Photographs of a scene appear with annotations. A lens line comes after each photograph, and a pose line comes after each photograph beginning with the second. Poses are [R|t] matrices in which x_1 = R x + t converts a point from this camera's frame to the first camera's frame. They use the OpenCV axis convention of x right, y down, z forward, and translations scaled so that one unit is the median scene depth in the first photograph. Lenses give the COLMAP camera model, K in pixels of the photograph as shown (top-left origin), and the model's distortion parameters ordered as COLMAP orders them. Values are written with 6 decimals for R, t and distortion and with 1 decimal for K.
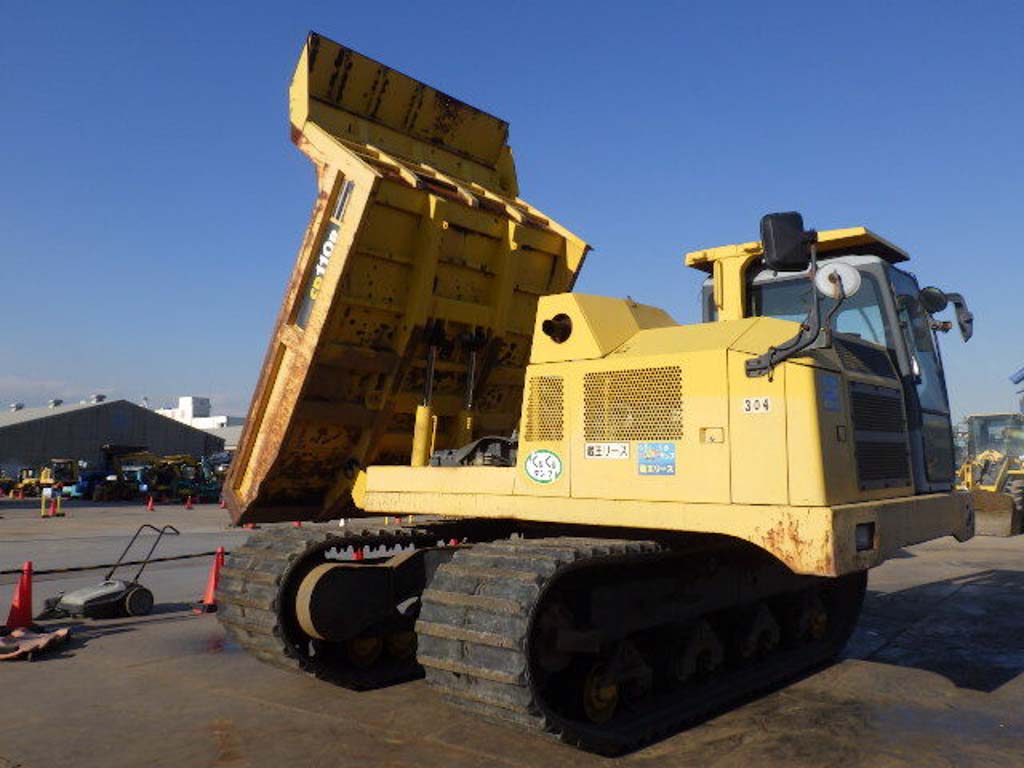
lens RADIAL K [[849.3, 0, 515.4], [0, 849.3, 381.2], [0, 0, 1]] dist [0.005569, -0.000413]
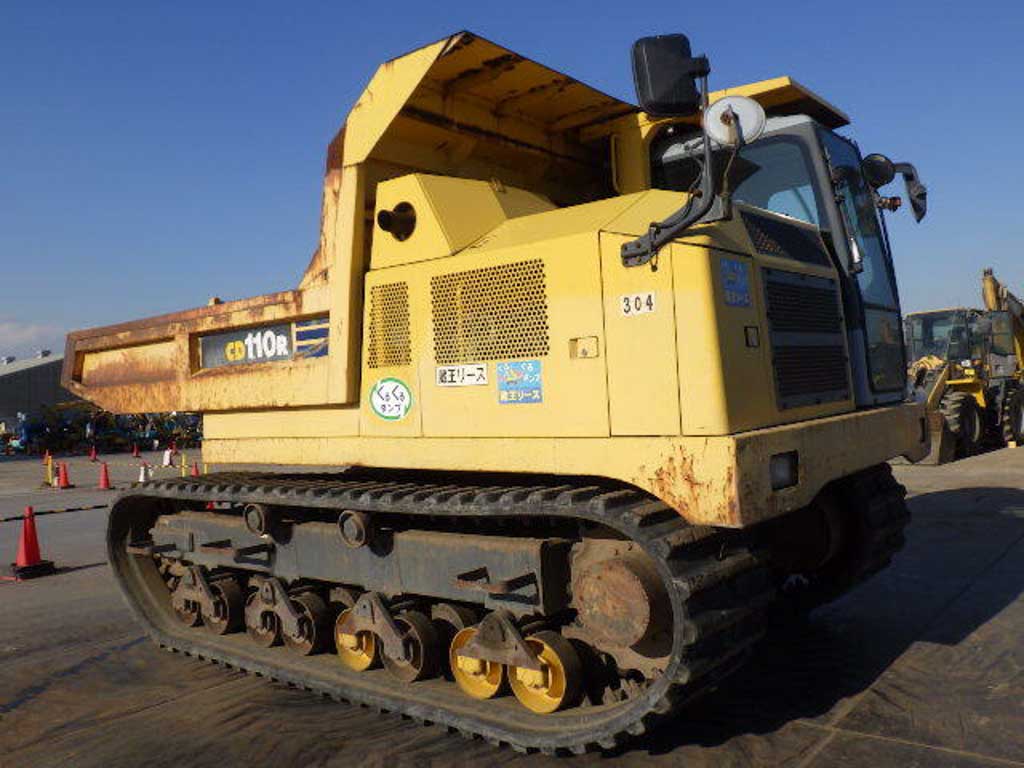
lens RADIAL K [[849.3, 0, 509.7], [0, 849.3, 377.9], [0, 0, 1]] dist [0.005569, -0.000413]
pose [[0.998261, -0.051799, 0.028143, 0.135184], [0.049356, 0.995453, 0.081465, 0.024272], [-0.032235, -0.079934, 0.996279, 0.234334]]
